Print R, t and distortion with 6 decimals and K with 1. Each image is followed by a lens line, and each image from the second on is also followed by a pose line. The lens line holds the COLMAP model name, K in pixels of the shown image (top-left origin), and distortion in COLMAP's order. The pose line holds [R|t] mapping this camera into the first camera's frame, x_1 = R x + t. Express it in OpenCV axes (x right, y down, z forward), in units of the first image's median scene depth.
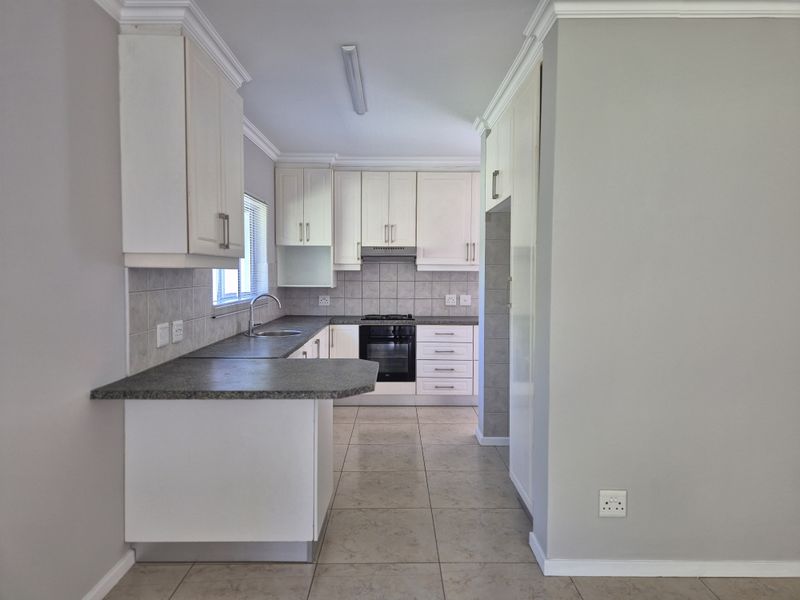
lens RADIAL K [[530.8, 0, 400.0], [0, 530.8, 300.0], [0, 0, 1]] dist [0.001928, 0.000592]
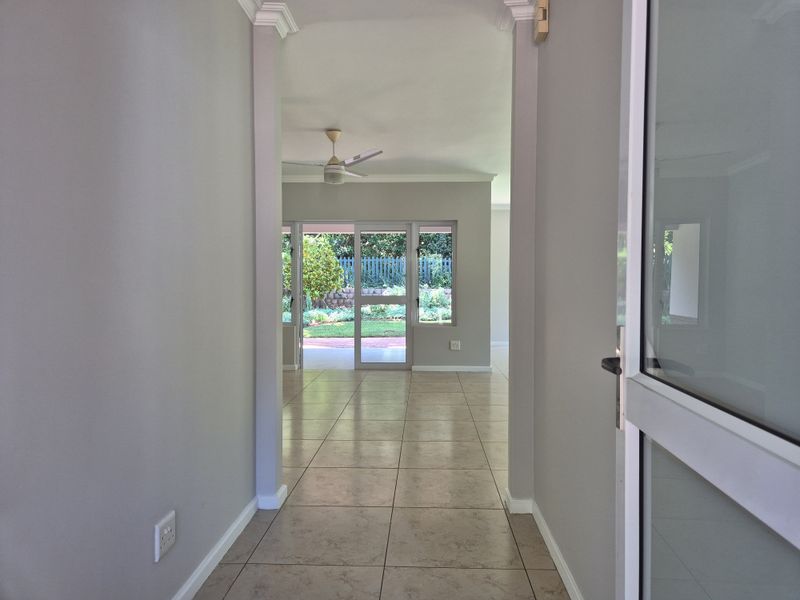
lens RADIAL K [[530.8, 0, 400.0], [0, 530.8, 300.0], [0, 0, 1]] dist [0.001928, 0.000592]
pose [[-0.997757, 0.030847, 0.059404, -0.016445], [0.035866, 0.995705, 0.085357, -0.025732], [-0.056516, 0.087296, -0.994578, 1.795446]]
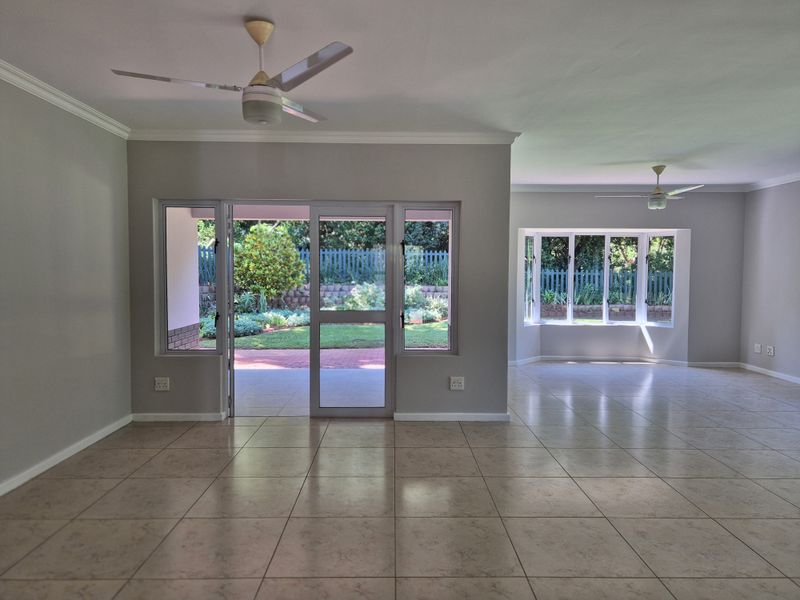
lens RADIAL K [[530.8, 0, 400.0], [0, 530.8, 300.0], [0, 0, 1]] dist [0.001928, 0.000592]
pose [[-0.999587, 0.028736, -0.000177, 0.007252], [0.028557, 0.994009, 0.105504, -0.032278], [0.003208, 0.105456, -0.994419, 1.536955]]
